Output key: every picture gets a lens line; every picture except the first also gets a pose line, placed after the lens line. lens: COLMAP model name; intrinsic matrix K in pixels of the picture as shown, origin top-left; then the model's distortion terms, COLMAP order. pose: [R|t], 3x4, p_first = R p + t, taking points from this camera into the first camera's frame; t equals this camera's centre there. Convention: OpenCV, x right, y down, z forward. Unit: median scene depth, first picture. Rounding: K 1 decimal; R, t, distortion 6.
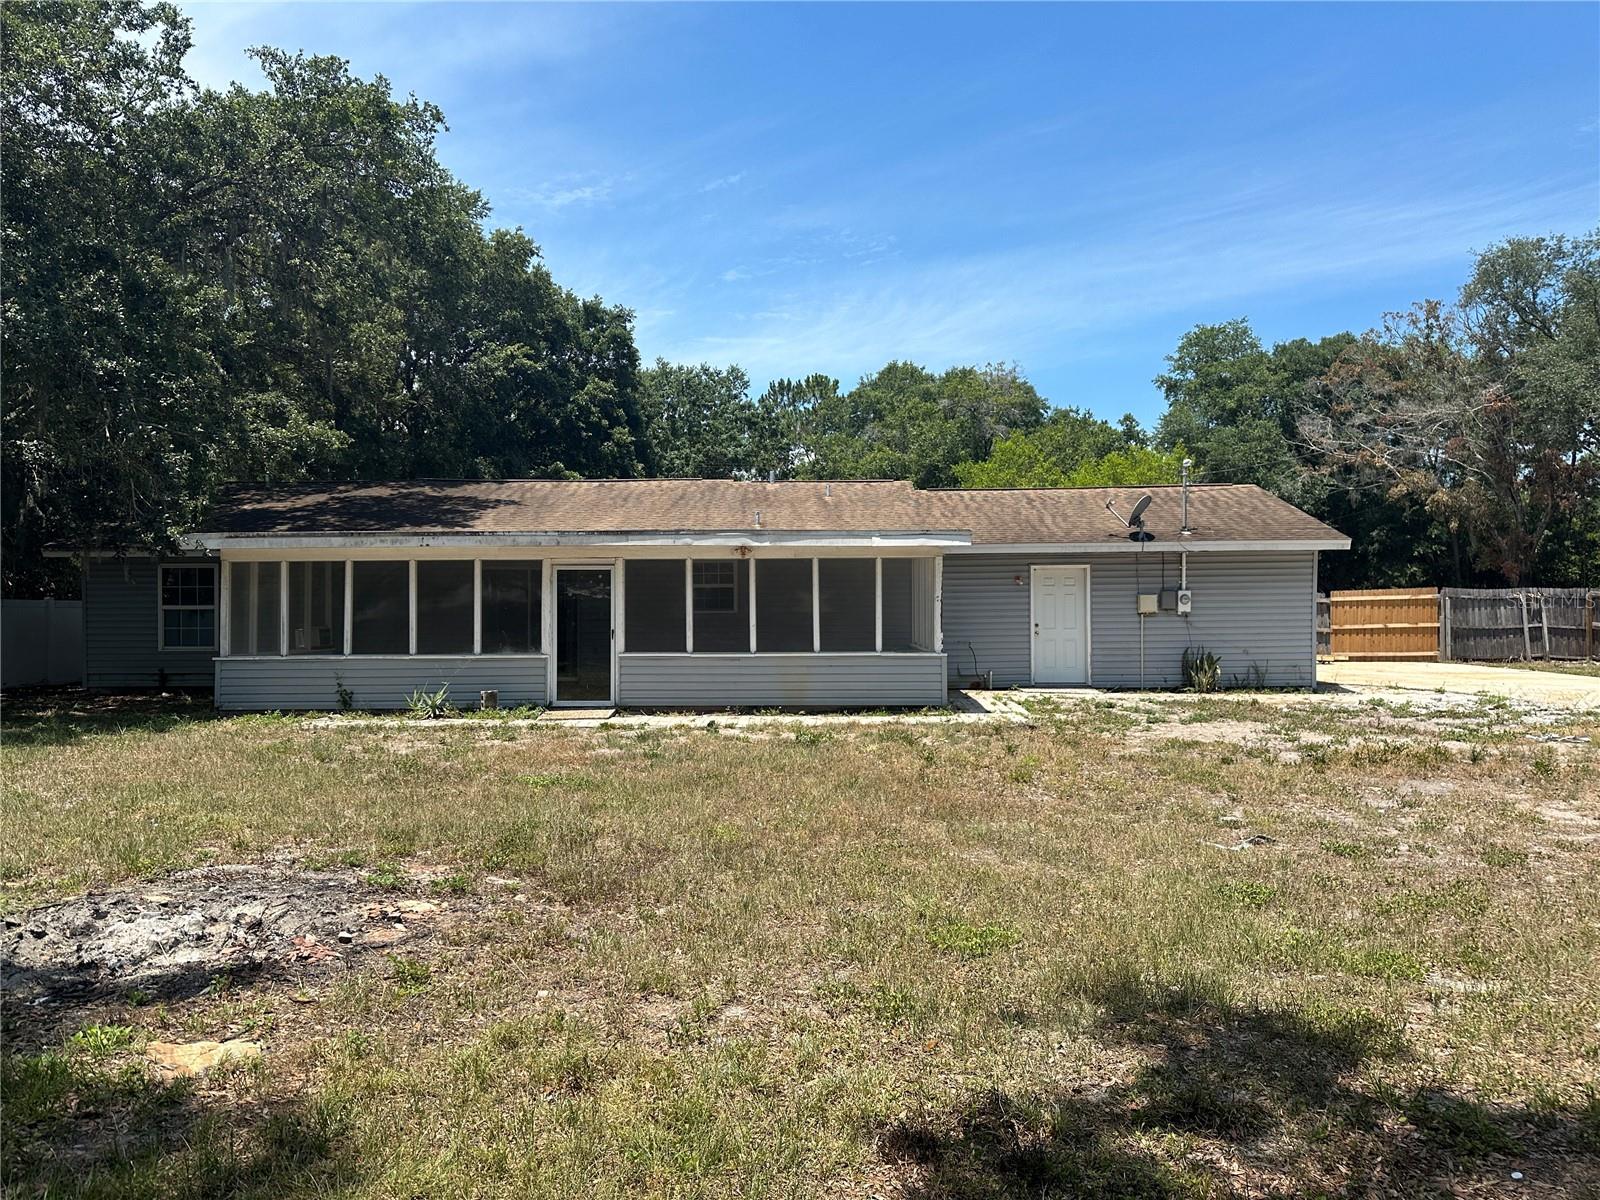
lens RADIAL K [[1122.6, 0, 793.6], [0, 1122.6, 602.1], [0, 0, 1]] dist [0.056174, -0.065340]
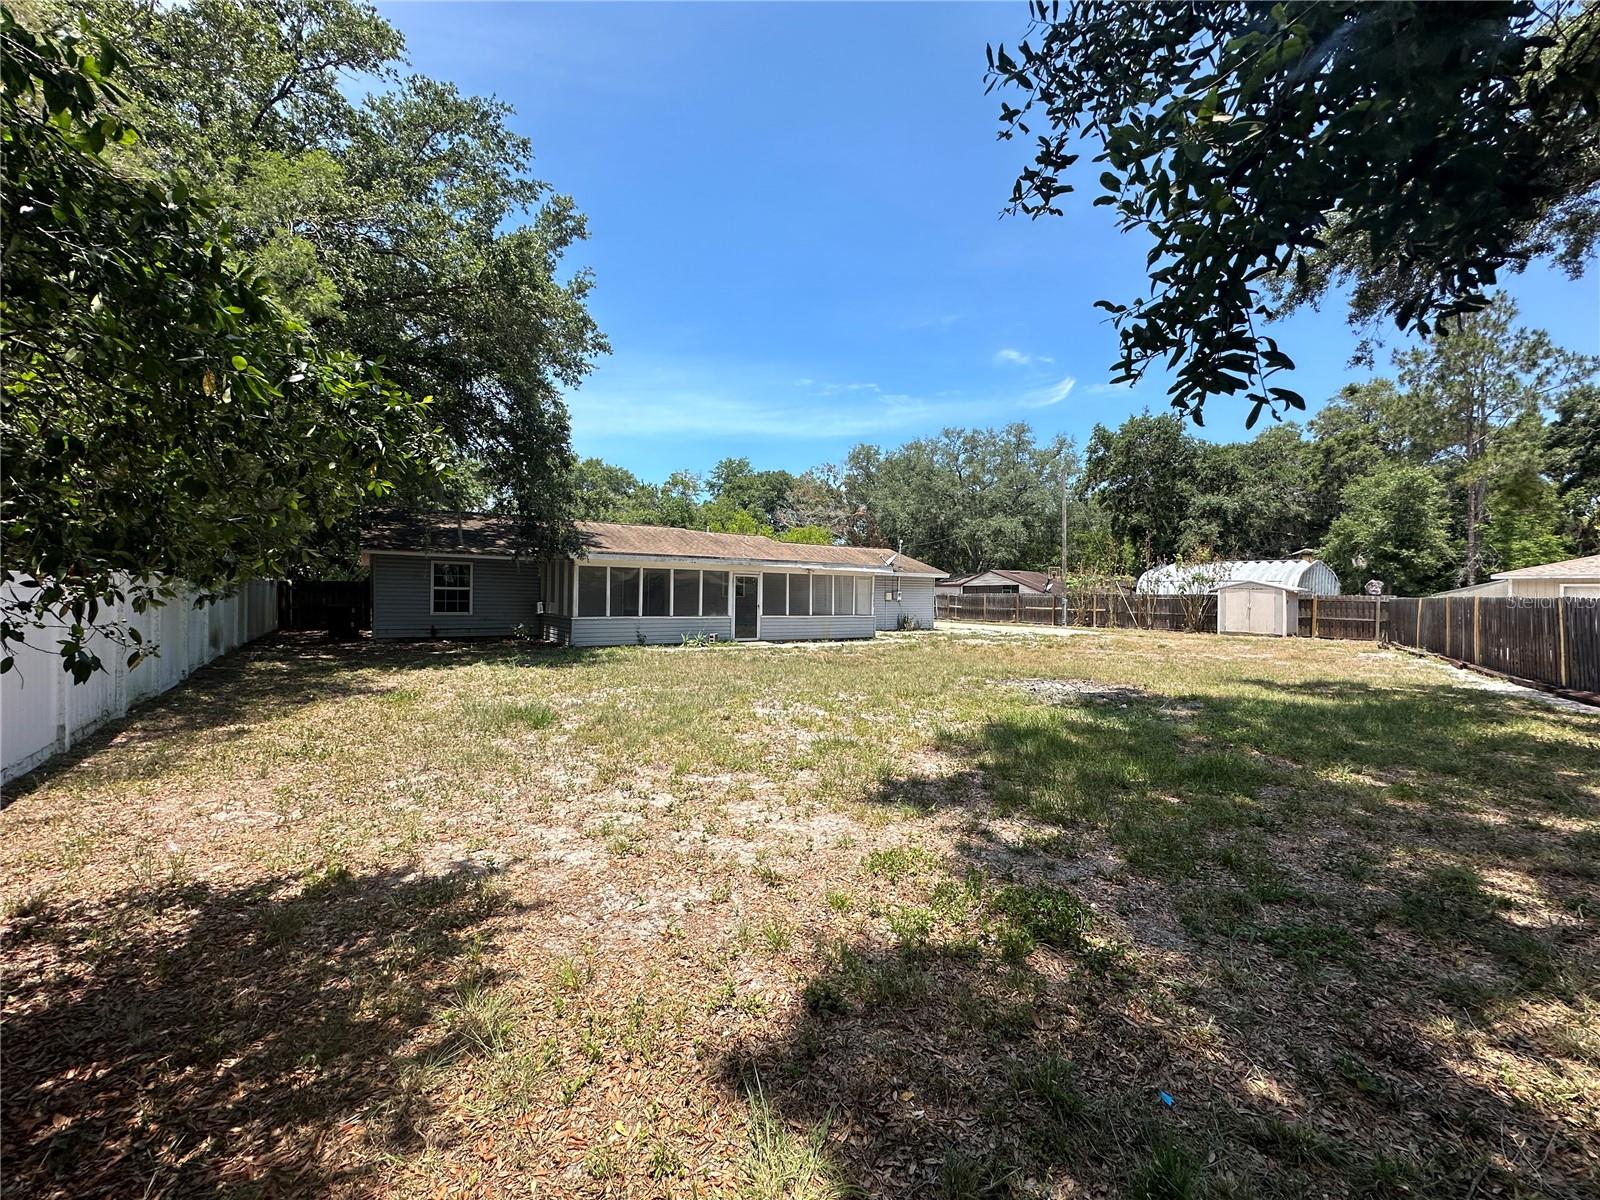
lens RADIAL K [[638.9, 0, 802.8], [0, 638.9, 597.6], [0, 0, 1]] dist [-0.003230, 0.000547]
pose [[0.810491, 0.017231, 0.585497, -0.805958], [-0.022493, 0.999746, 0.001715, 0.006496], [-0.585319, -0.014559, 0.810672, -0.043999]]
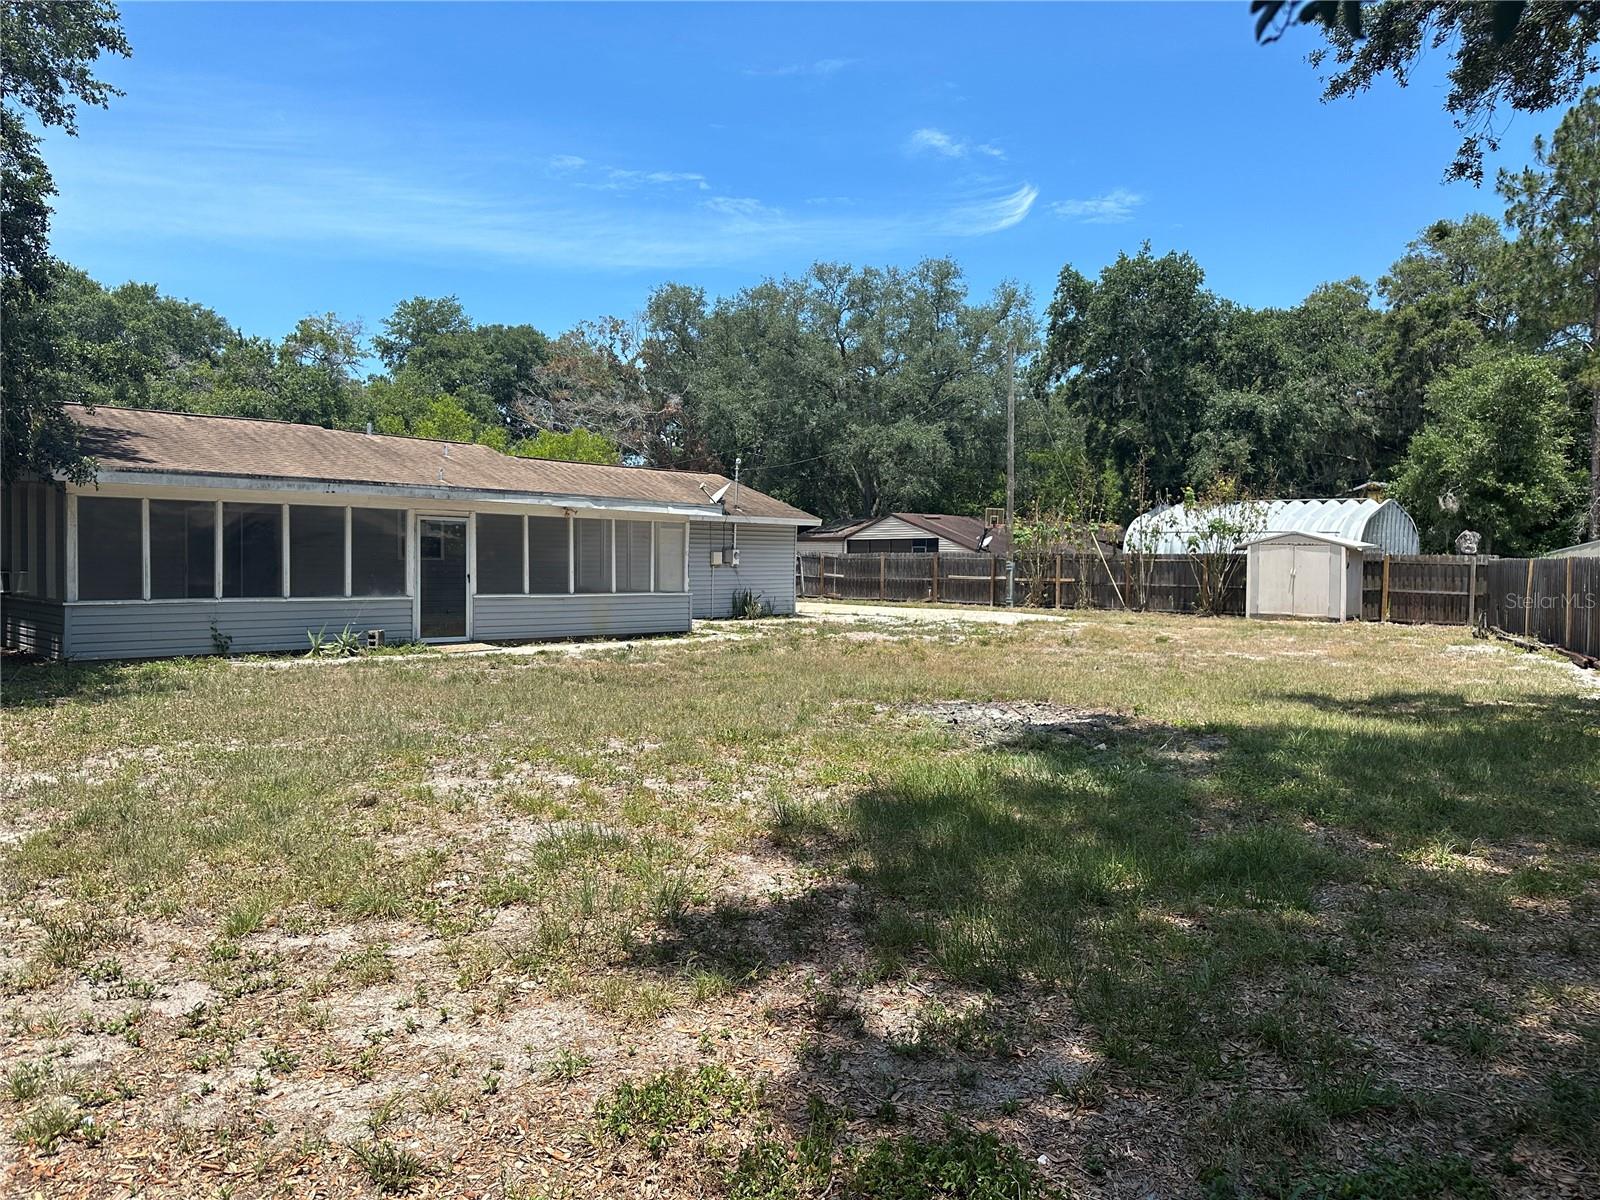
lens RADIAL K [[1122.6, 0, 811.9], [0, 1122.6, 588.4], [0, 0, 1]] dist [0.056174, -0.065340]
pose [[0.669507, -0.003154, 0.742799, -0.775298], [-0.020538, 0.999530, 0.022755, 0.005583], [-0.742522, -0.030491, 0.669128, -0.029237]]
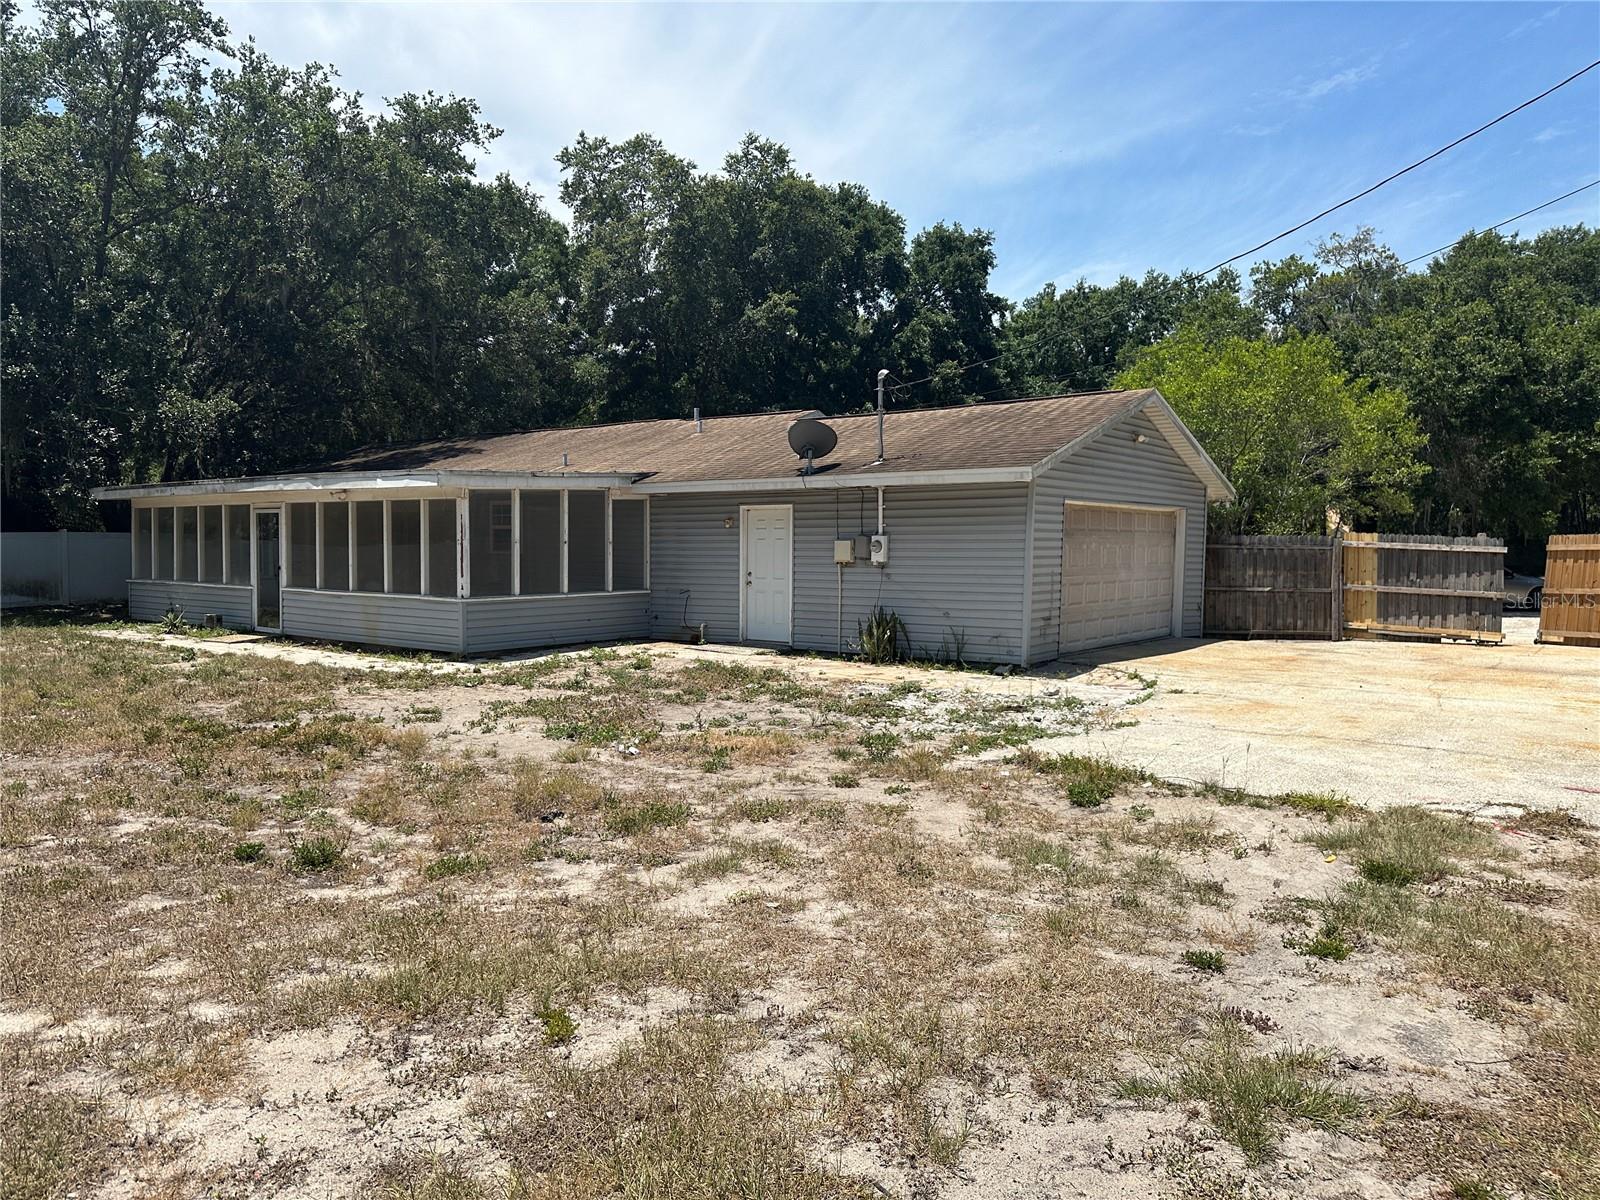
lens RADIAL K [[1122.6, 0, 798.0], [0, 1122.6, 599.7], [0, 0, 1]] dist [0.056174, -0.065340]
pose [[0.785480, 0.040377, -0.617569, 0.952385], [-0.006277, 0.998338, 0.057289, -0.011978], [0.618855, -0.041123, 0.784428, 0.408553]]
